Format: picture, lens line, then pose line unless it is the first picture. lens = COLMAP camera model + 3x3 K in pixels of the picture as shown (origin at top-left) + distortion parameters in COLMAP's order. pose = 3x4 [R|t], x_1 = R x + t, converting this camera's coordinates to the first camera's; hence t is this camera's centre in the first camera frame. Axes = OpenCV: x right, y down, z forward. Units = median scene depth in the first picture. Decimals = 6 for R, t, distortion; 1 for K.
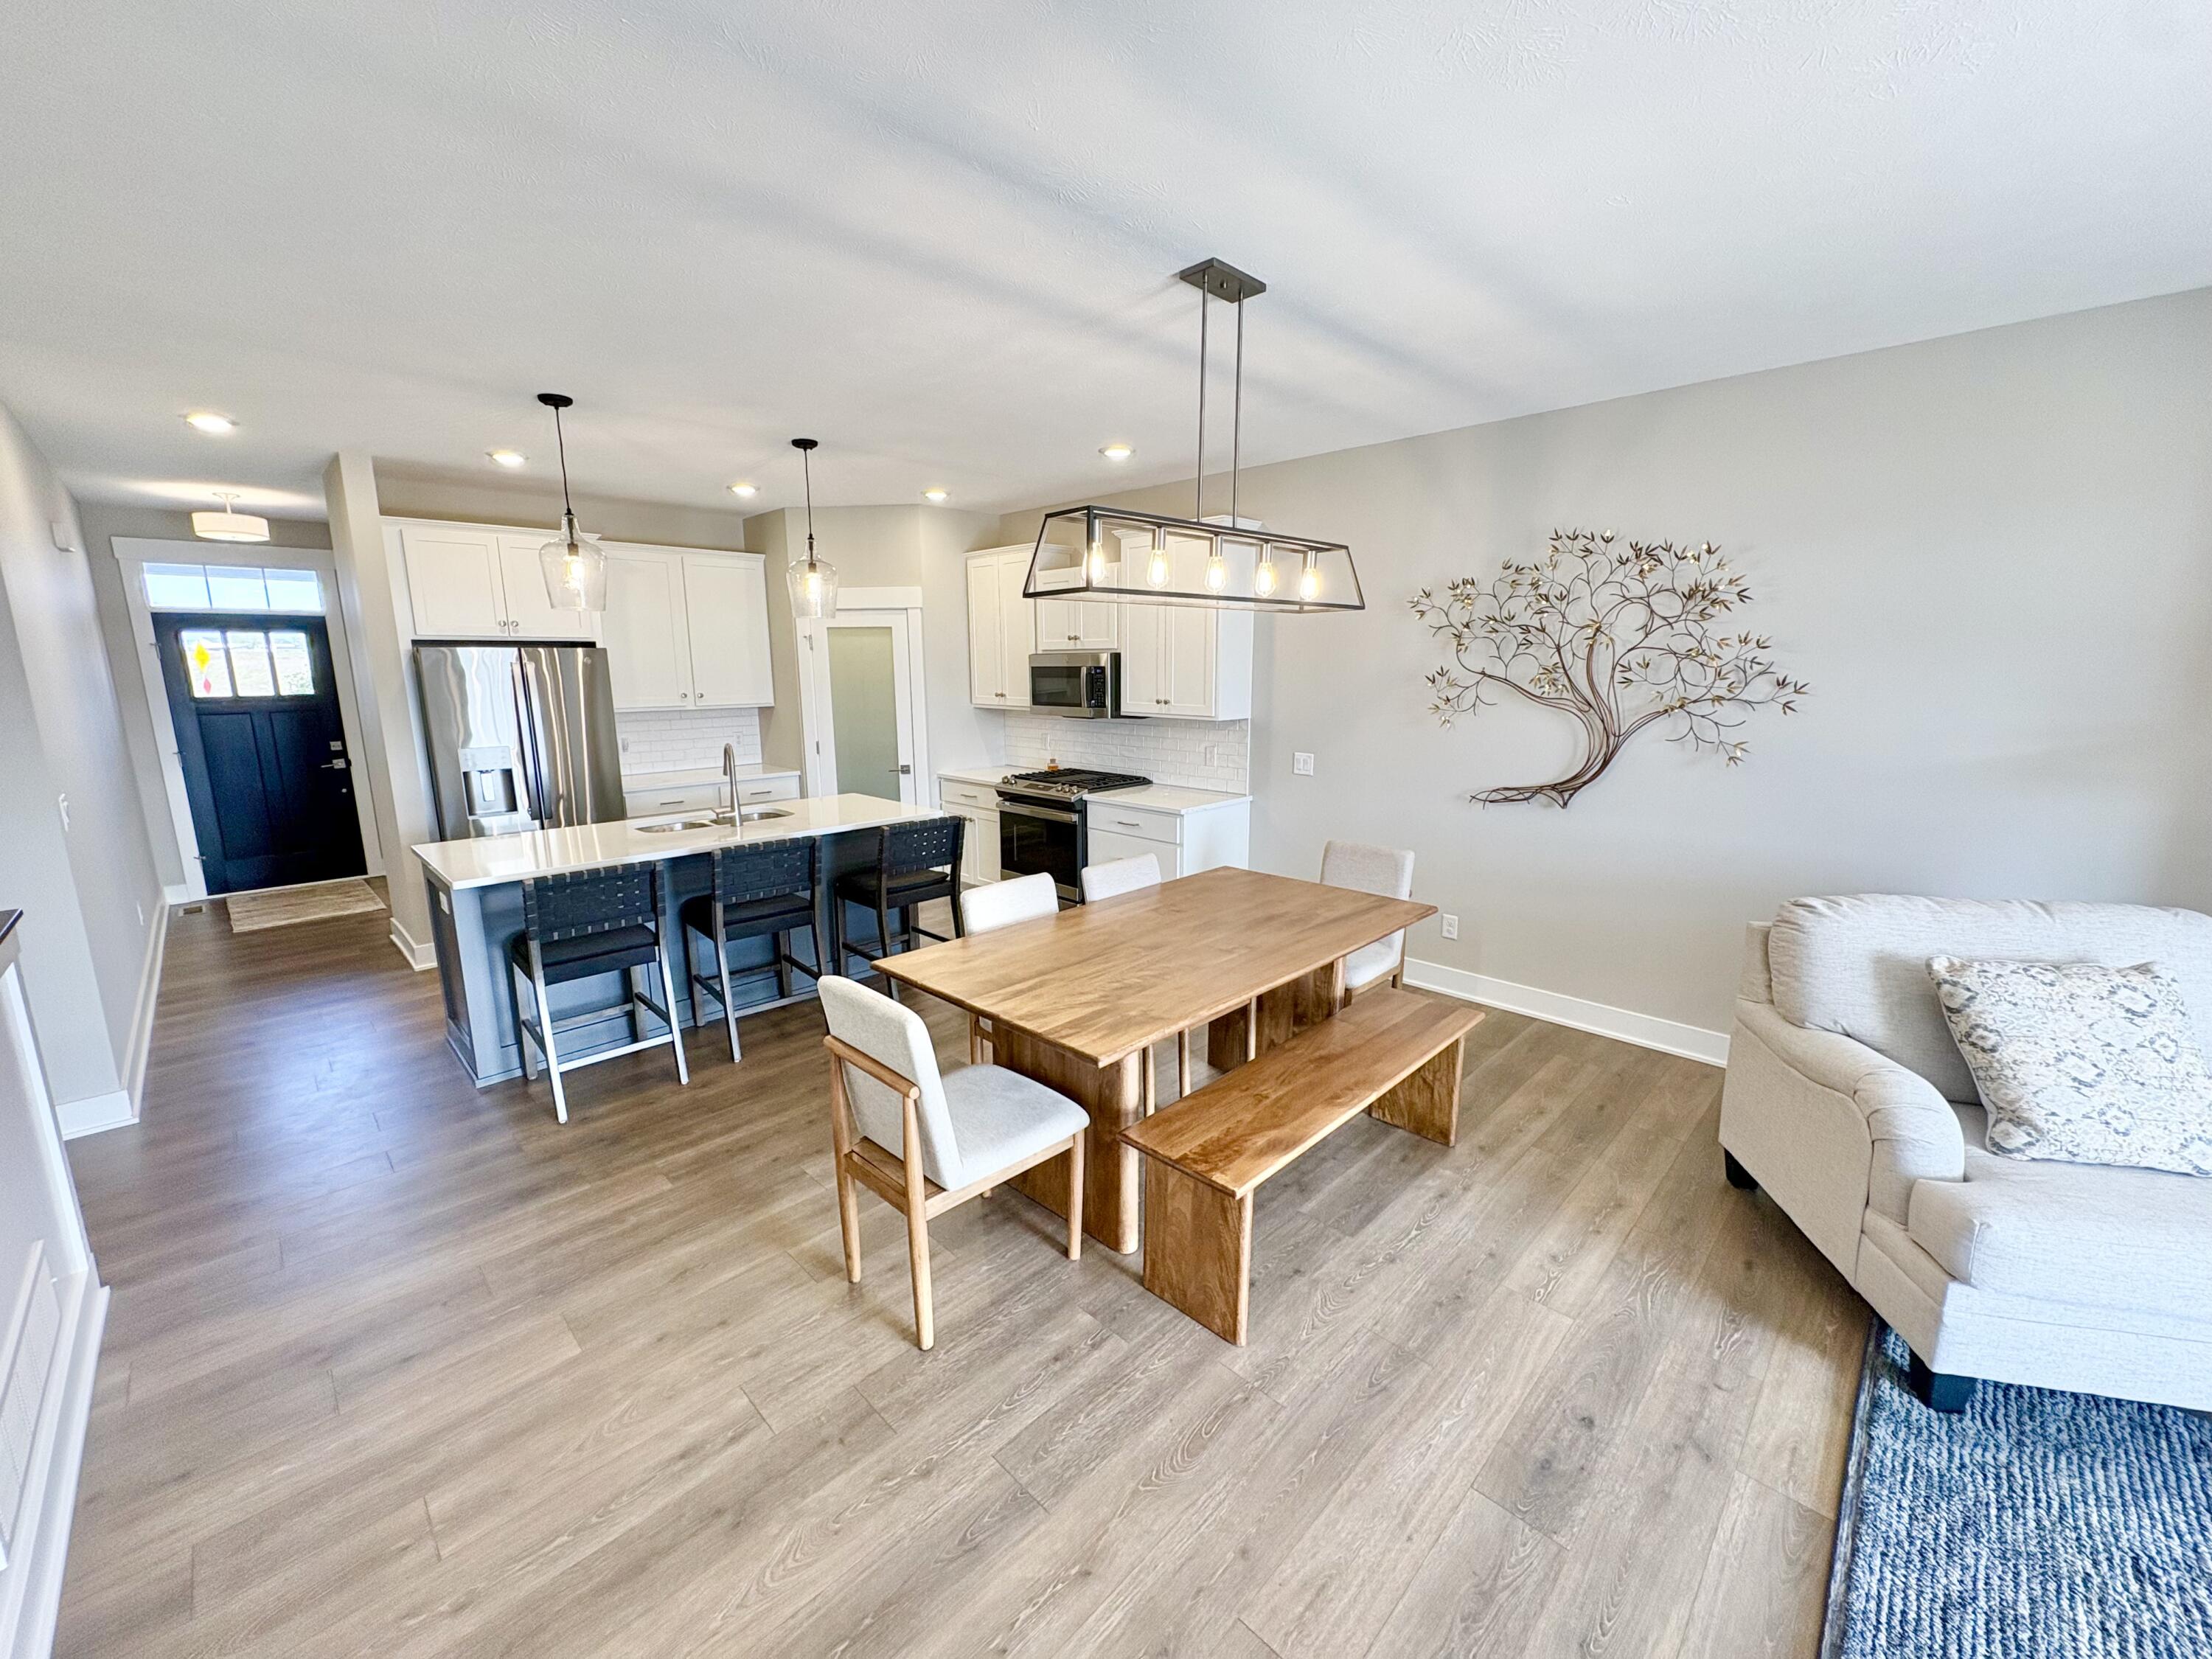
lens RADIAL K [[883.2, 0, 1111.7], [0, 883.2, 828.5], [0, 0, 1]] dist [-0.003242, -0.000613]
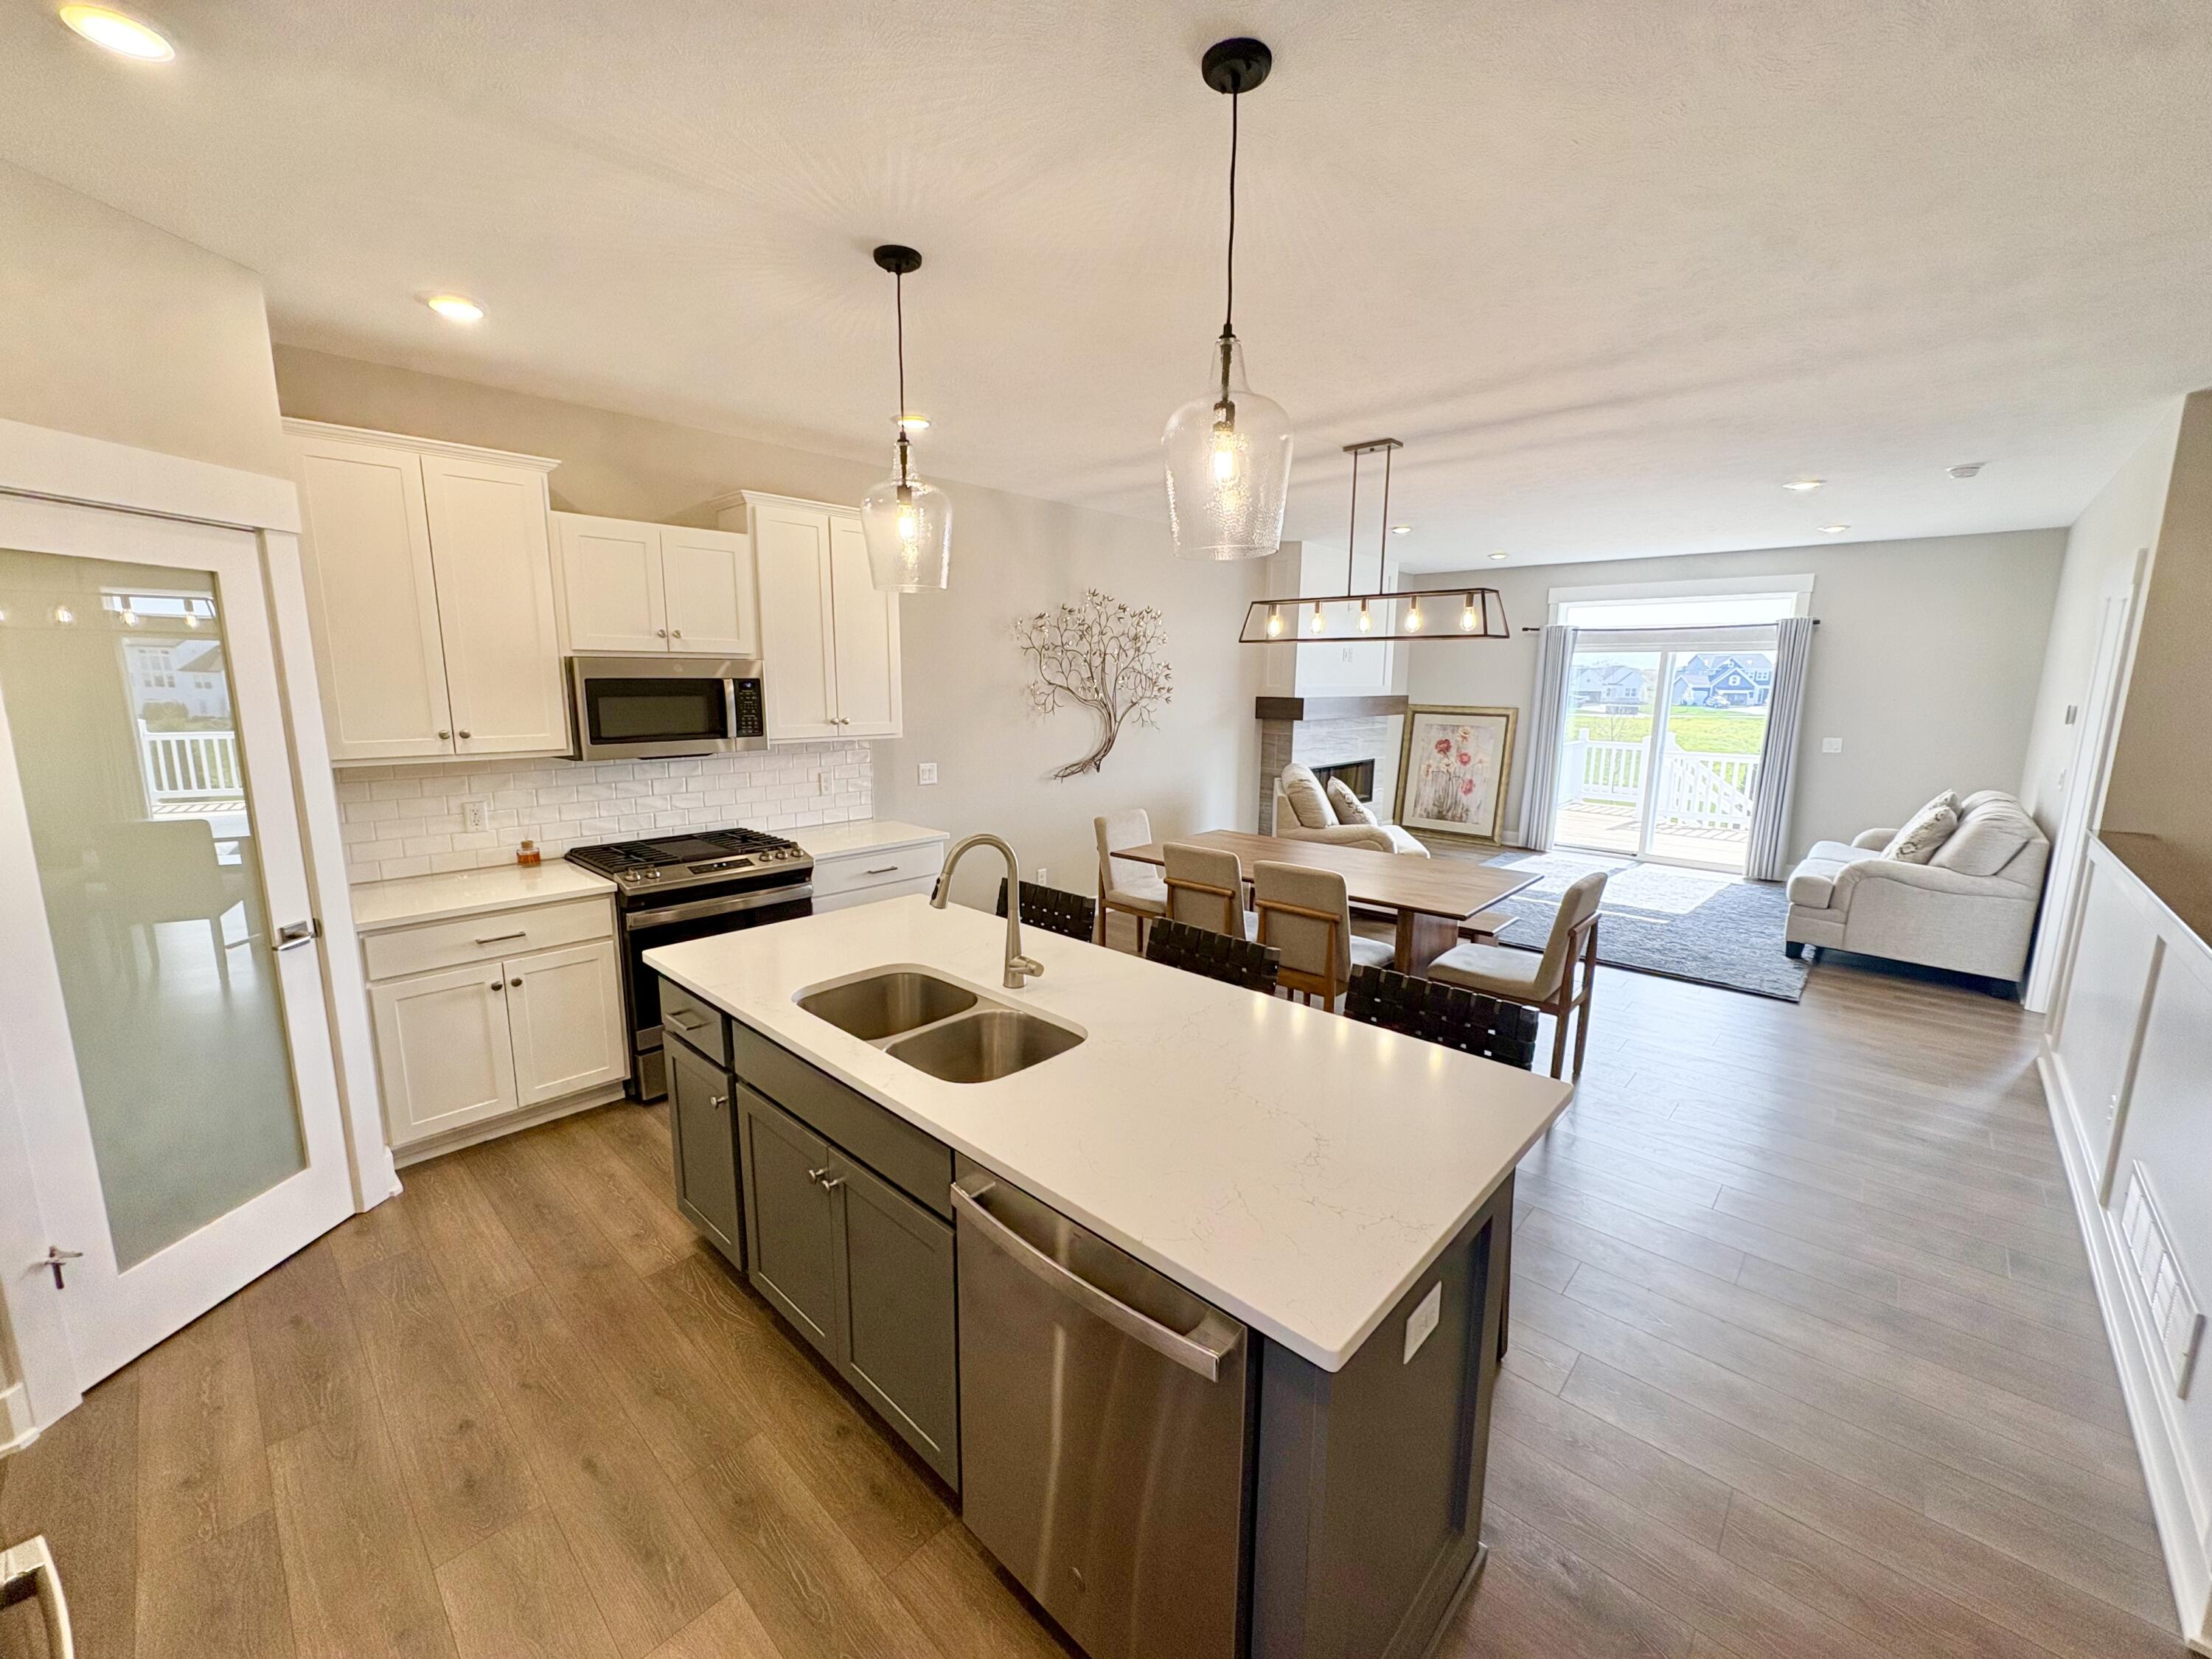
lens RADIAL K [[883.2, 0, 1111.7], [0, 883.2, 828.5], [0, 0, 1]] dist [-0.003242, -0.000613]
pose [[-0.039112, -0.167198, 0.985147, -0.710668], [0.176826, 0.969184, 0.171509, -0.131845], [-0.983465, 0.180908, -0.008342, 0.715974]]
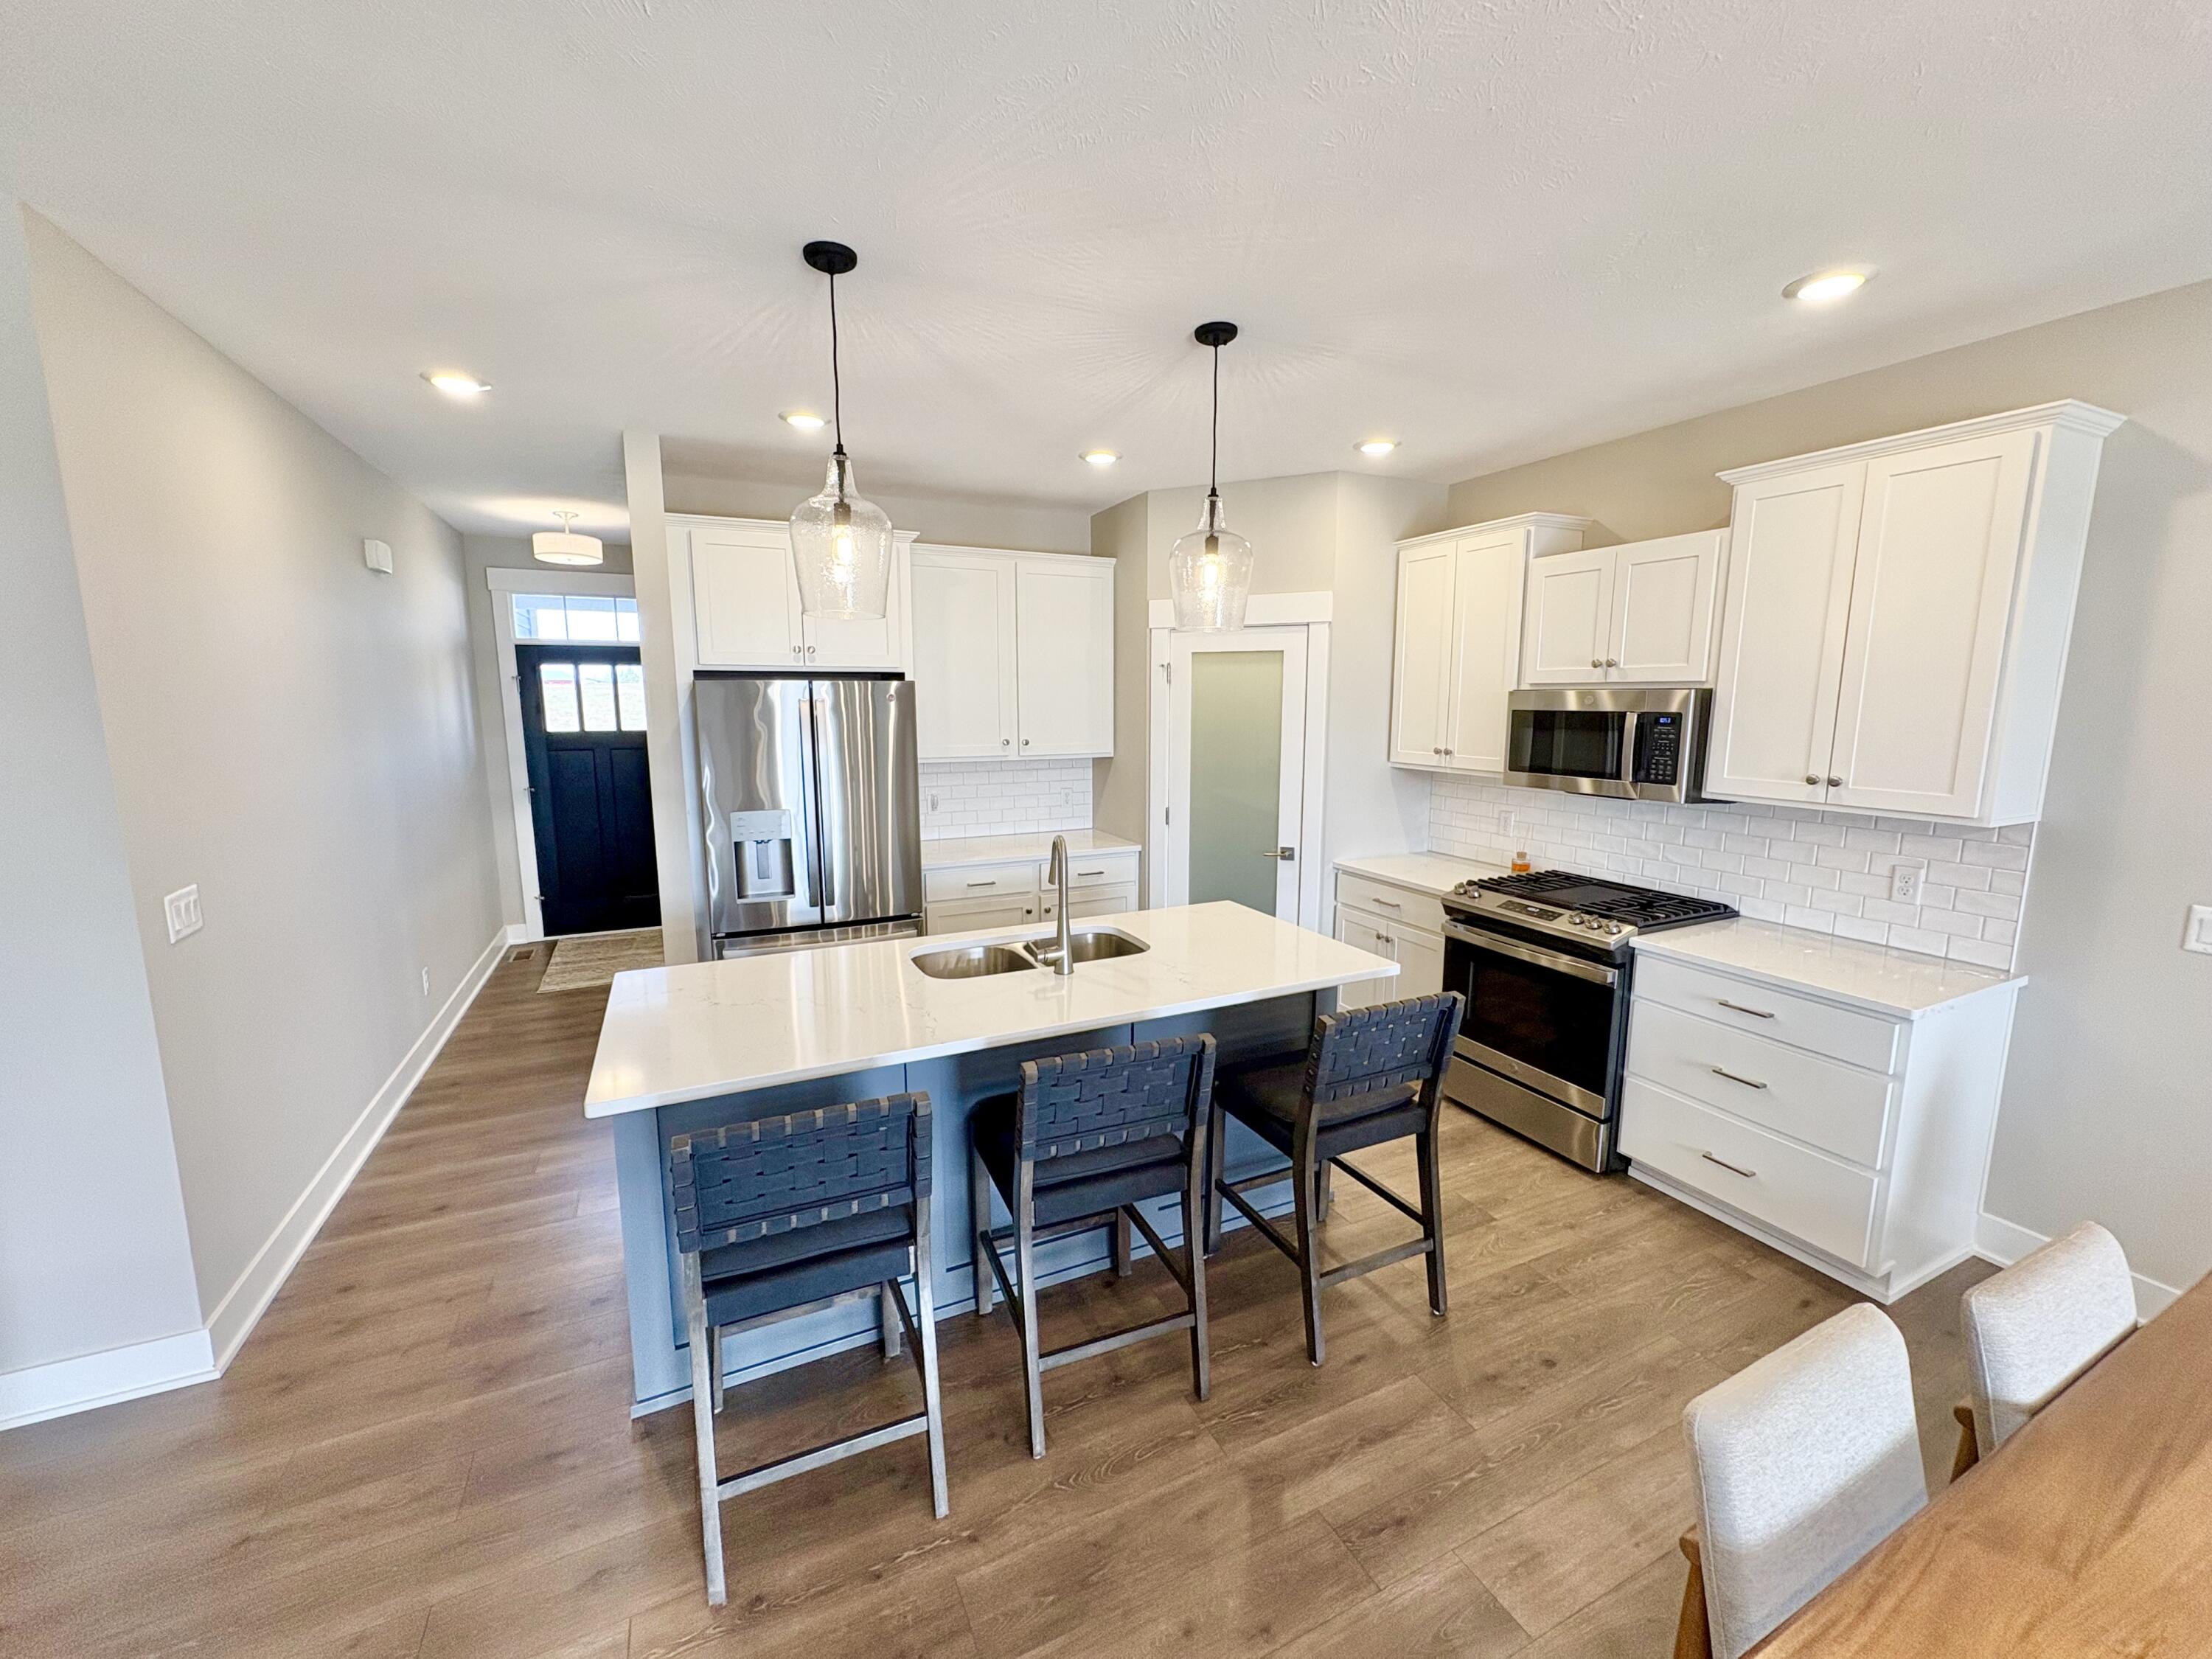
lens RADIAL K [[883.2, 0, 1111.7], [0, 883.2, 828.5], [0, 0, 1]] dist [-0.003242, -0.000613]
pose [[0.943114, 0.053386, -0.328156, -0.154911], [-0.065504, 0.997514, -0.025976, -0.067648], [0.325953, 0.045994, 0.944266, 0.335862]]
